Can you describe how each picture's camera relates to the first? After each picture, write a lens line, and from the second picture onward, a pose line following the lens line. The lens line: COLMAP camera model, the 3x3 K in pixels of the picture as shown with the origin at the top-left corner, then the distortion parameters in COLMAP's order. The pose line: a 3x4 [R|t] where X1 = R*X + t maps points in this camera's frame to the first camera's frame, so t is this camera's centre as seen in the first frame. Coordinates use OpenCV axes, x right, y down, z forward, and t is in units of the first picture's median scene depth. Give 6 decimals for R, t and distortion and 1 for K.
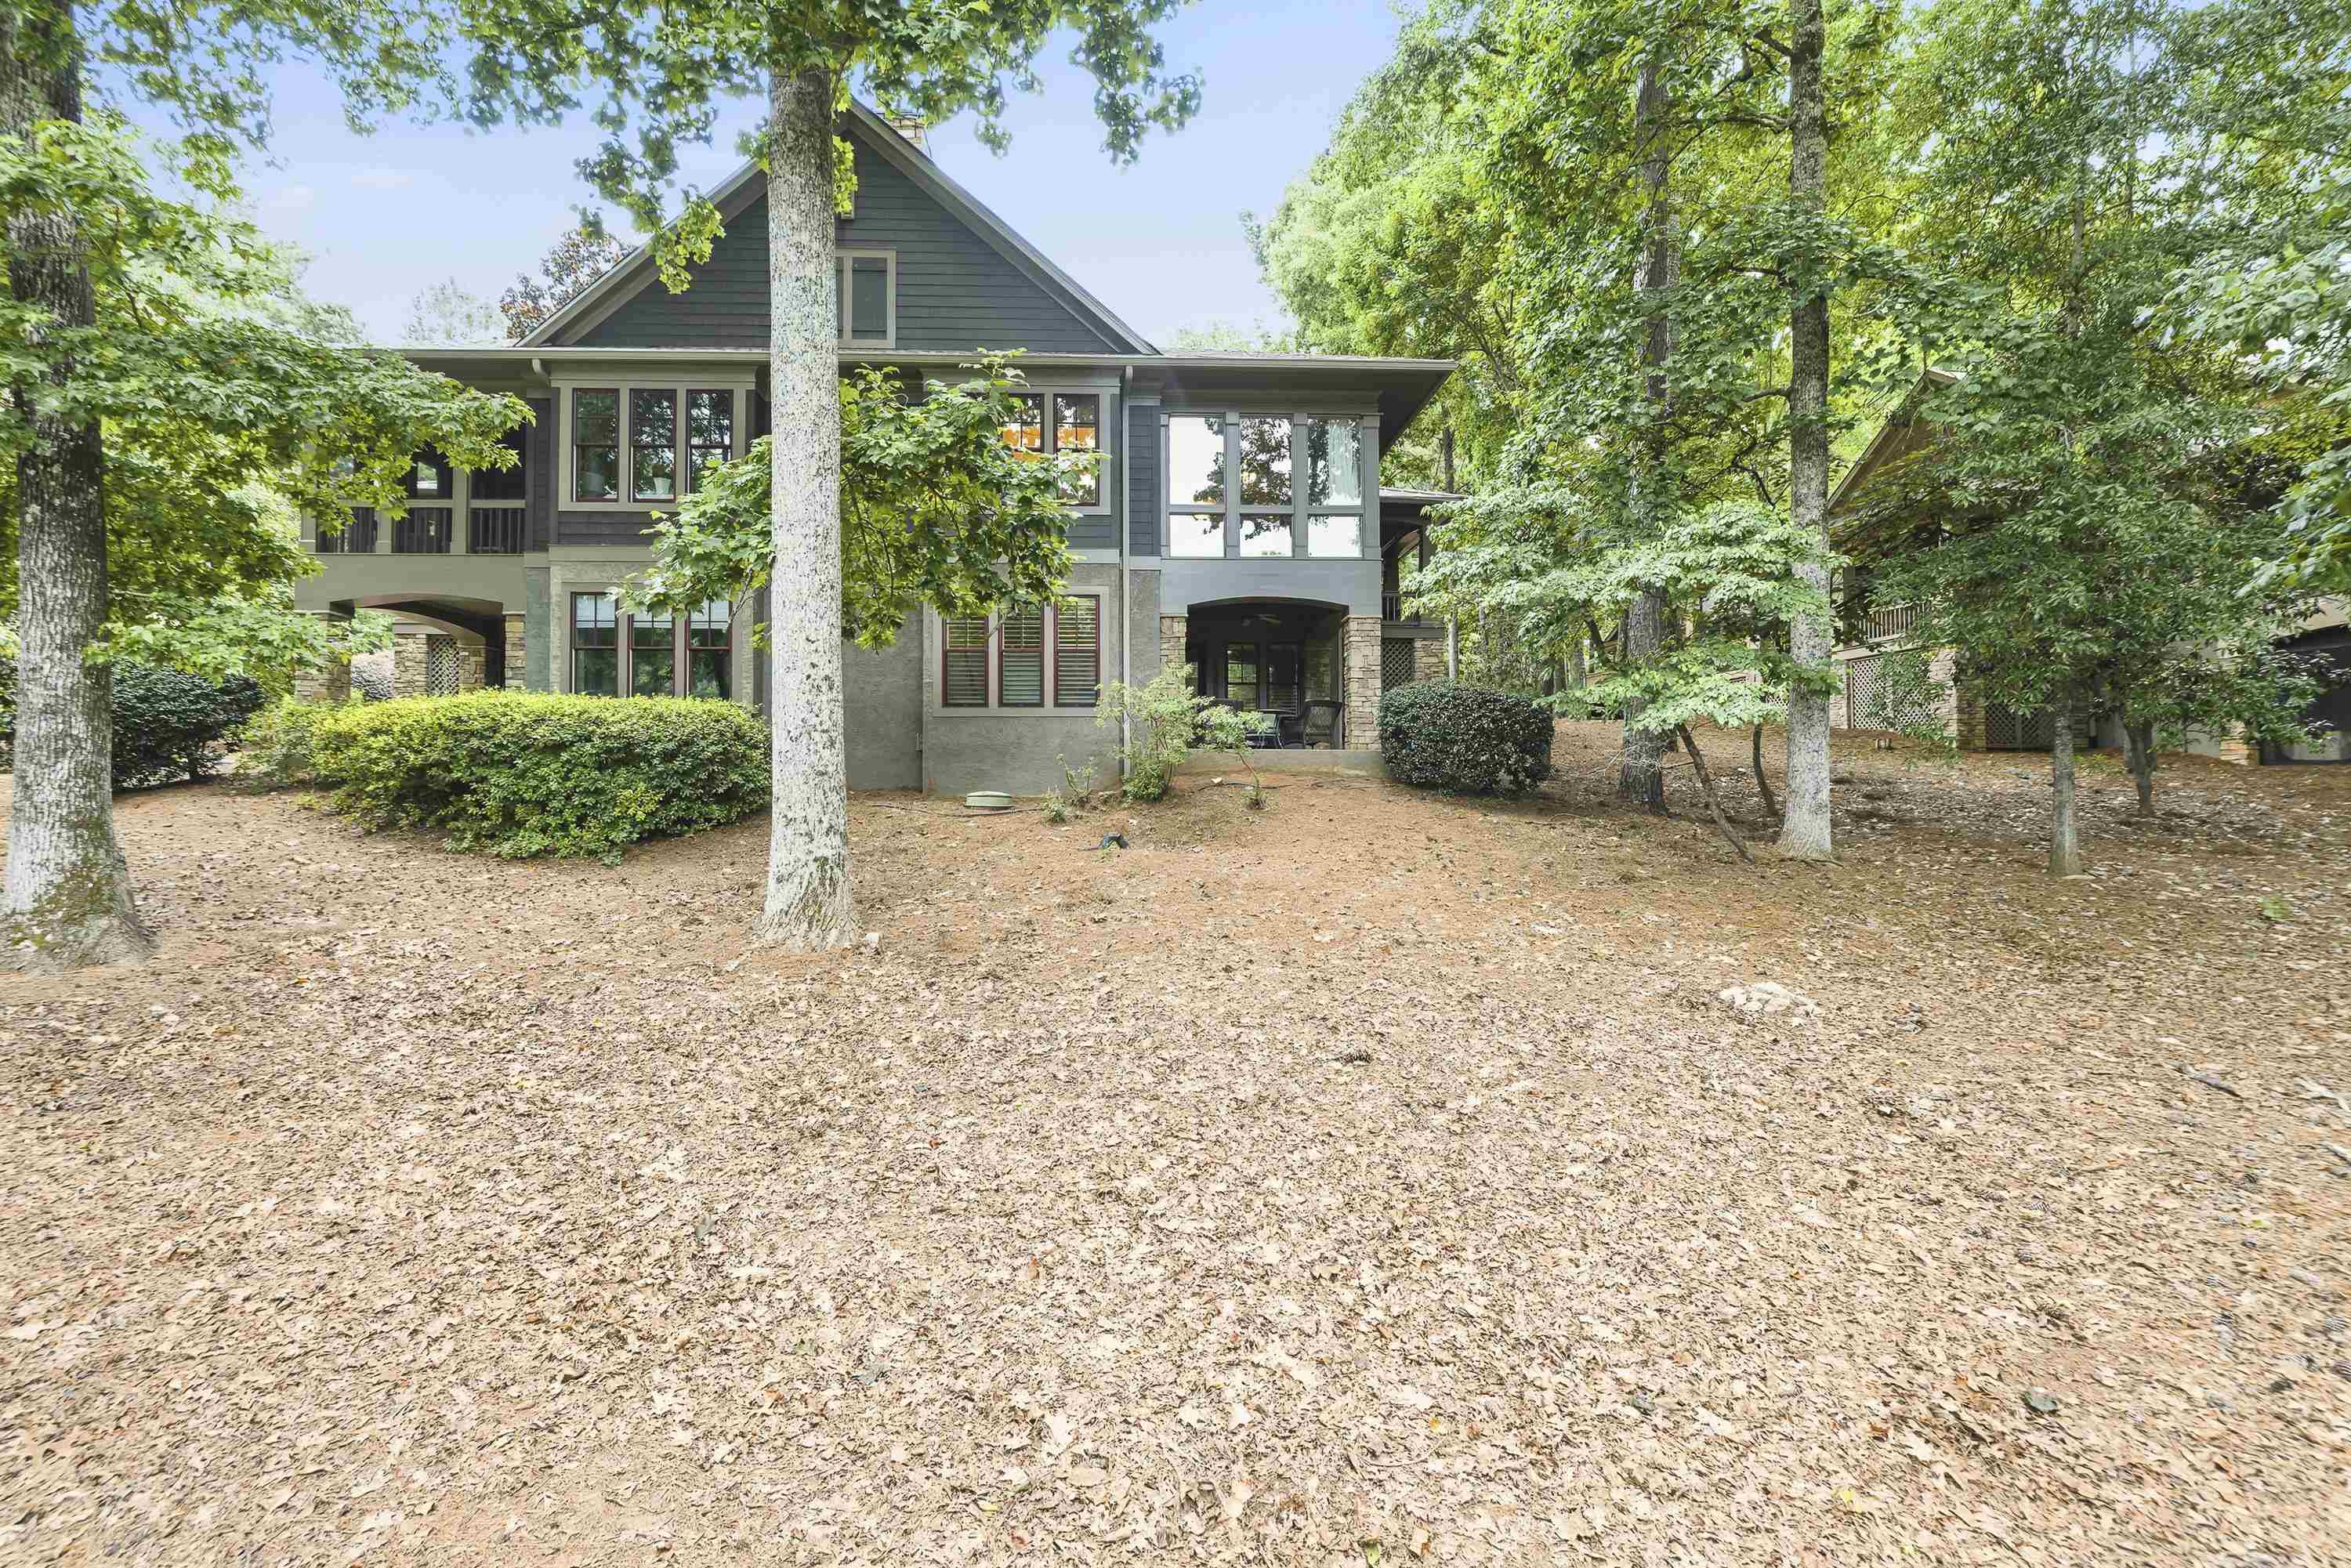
lens RADIAL K [[961.4, 0, 1165.6], [0, 961.4, 760.6], [0, 0, 1]] dist [0.011315, -0.001350]
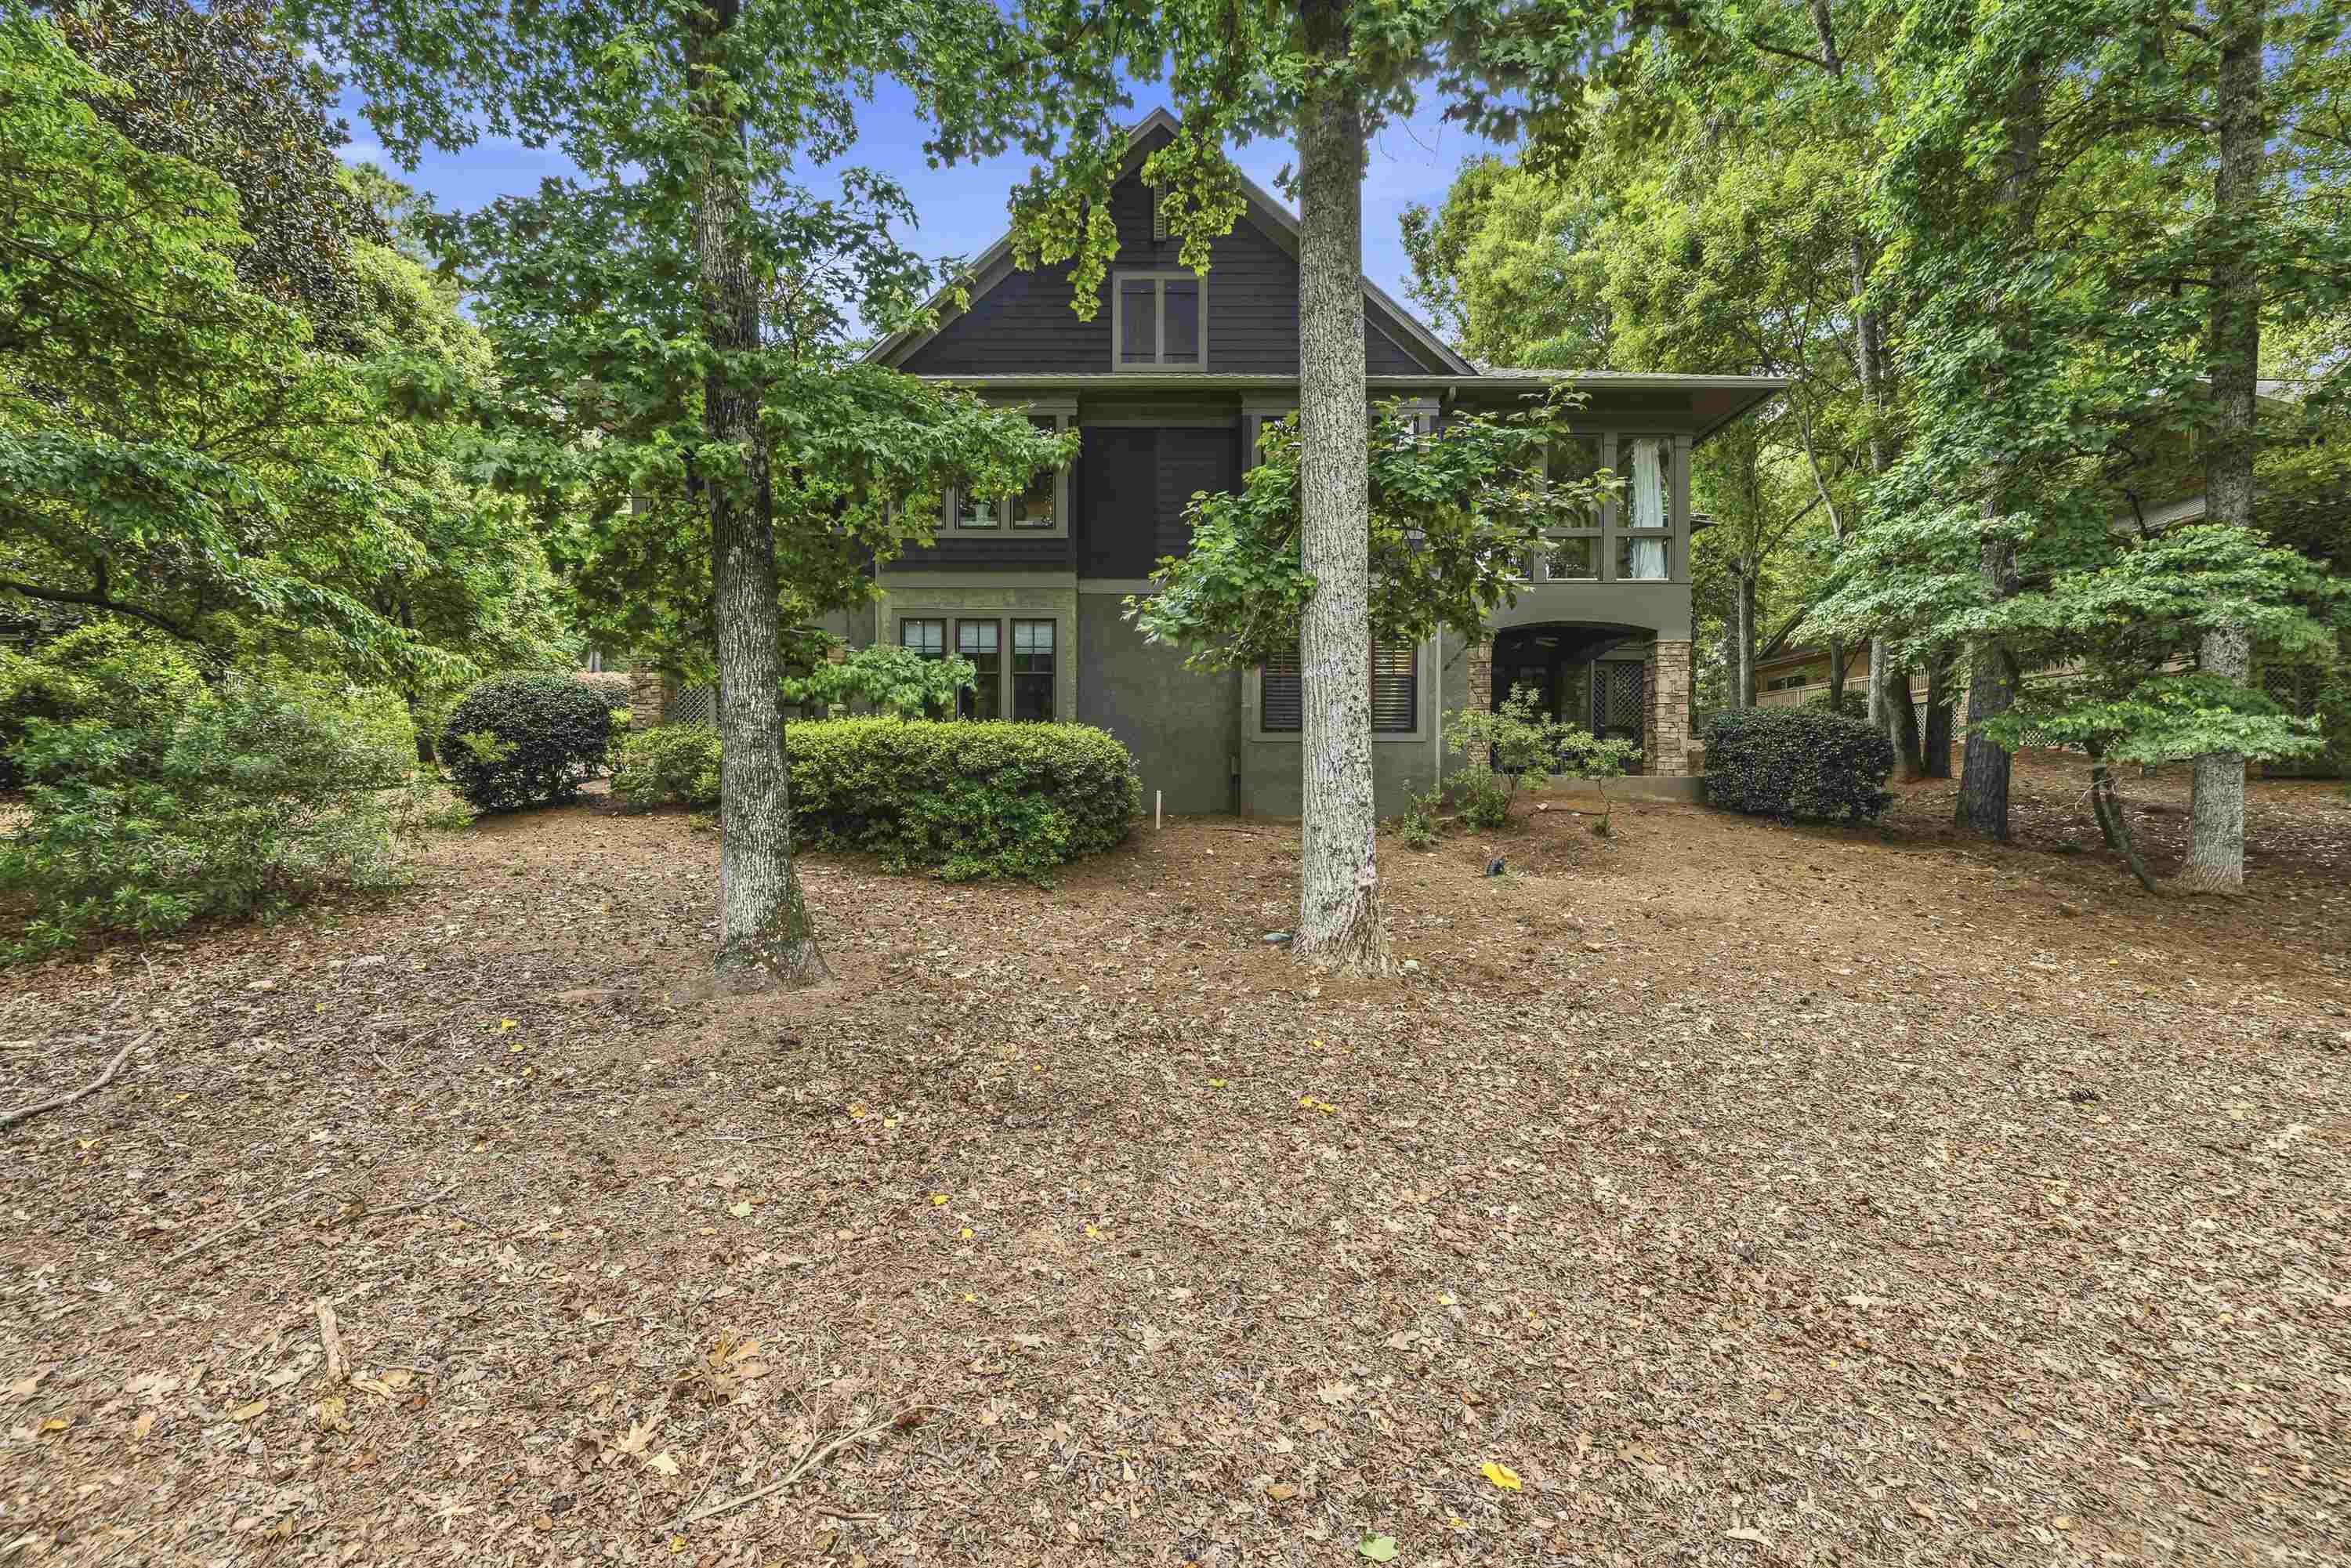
lens RADIAL K [[967.6, 0, 1186.8], [0, 967.6, 804.9], [0, 0, 1]] dist [0.013199, -0.001066]
pose [[0.999512, 0.005936, -0.030684, -0.382994], [-0.005047, 0.999568, 0.028970, -0.010955], [0.030843, -0.028801, 0.999109, -0.020669]]
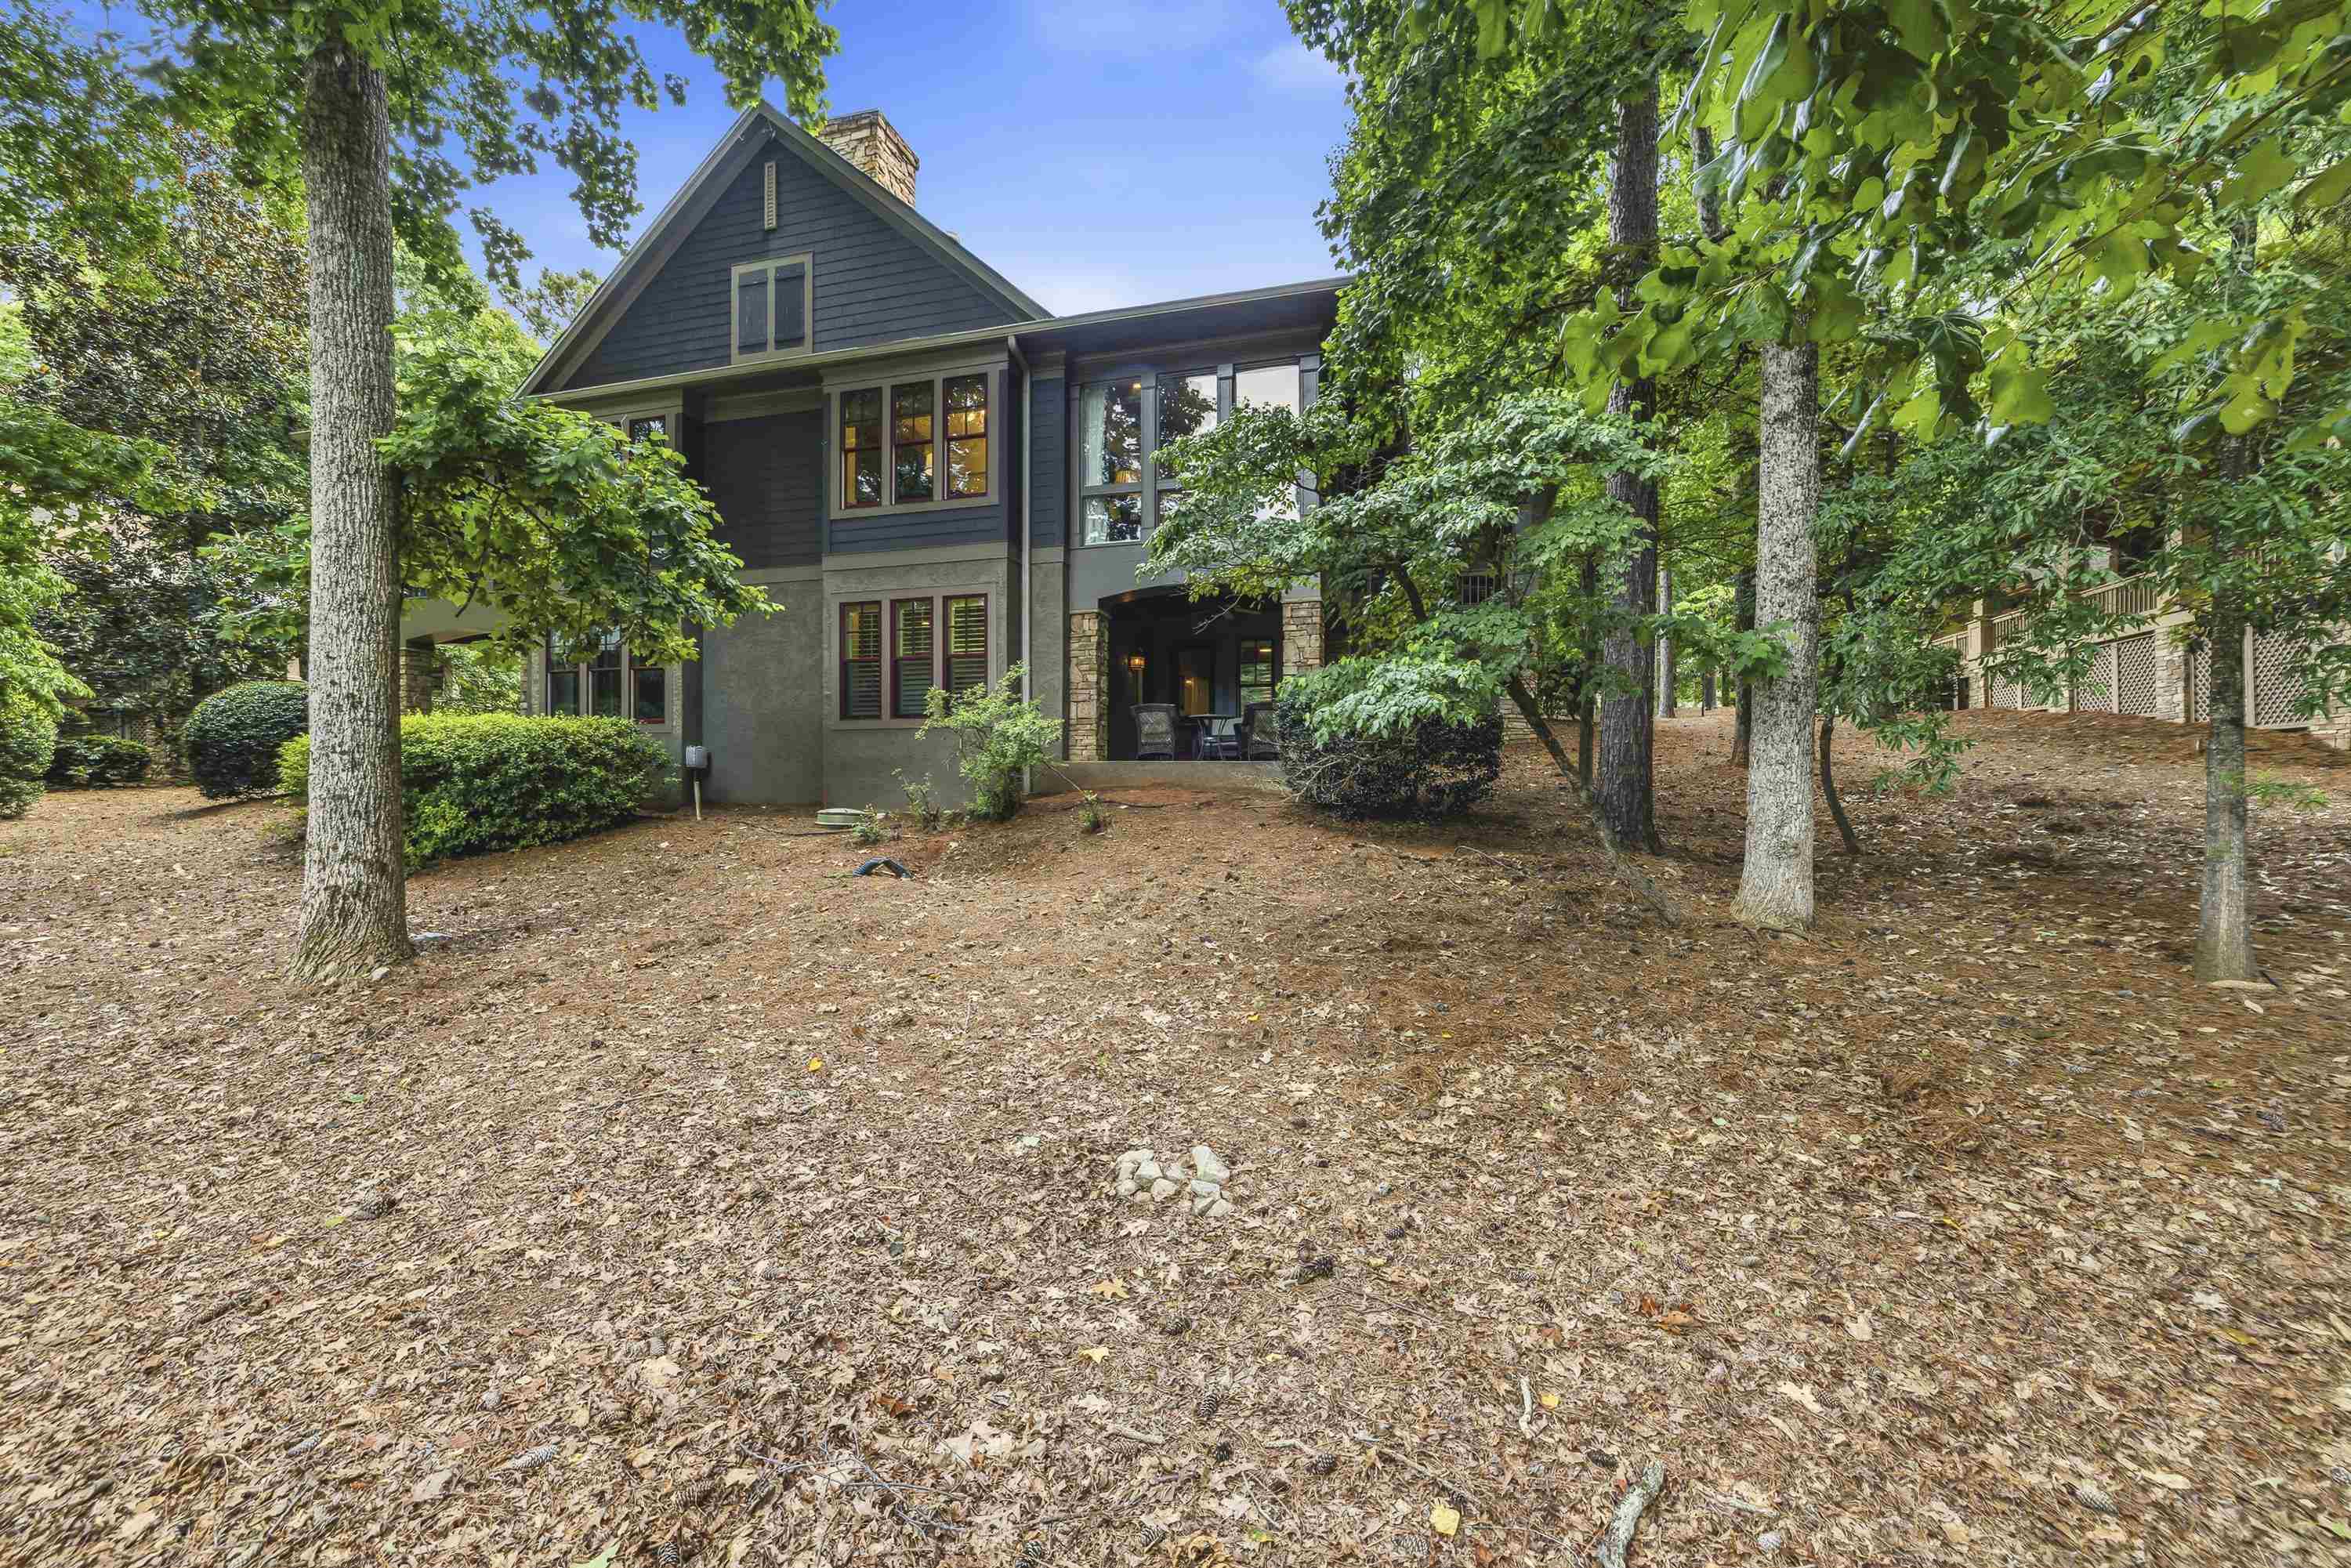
lens RADIAL K [[961.4, 0, 1164.8], [0, 961.4, 772.9], [0, 0, 1]] dist [0.011315, -0.001350]
pose [[0.949411, -0.001937, -0.314030, 0.530485], [0.004079, 0.999973, 0.006162, -0.009727], [0.314009, -0.007131, 0.949393, 0.264503]]
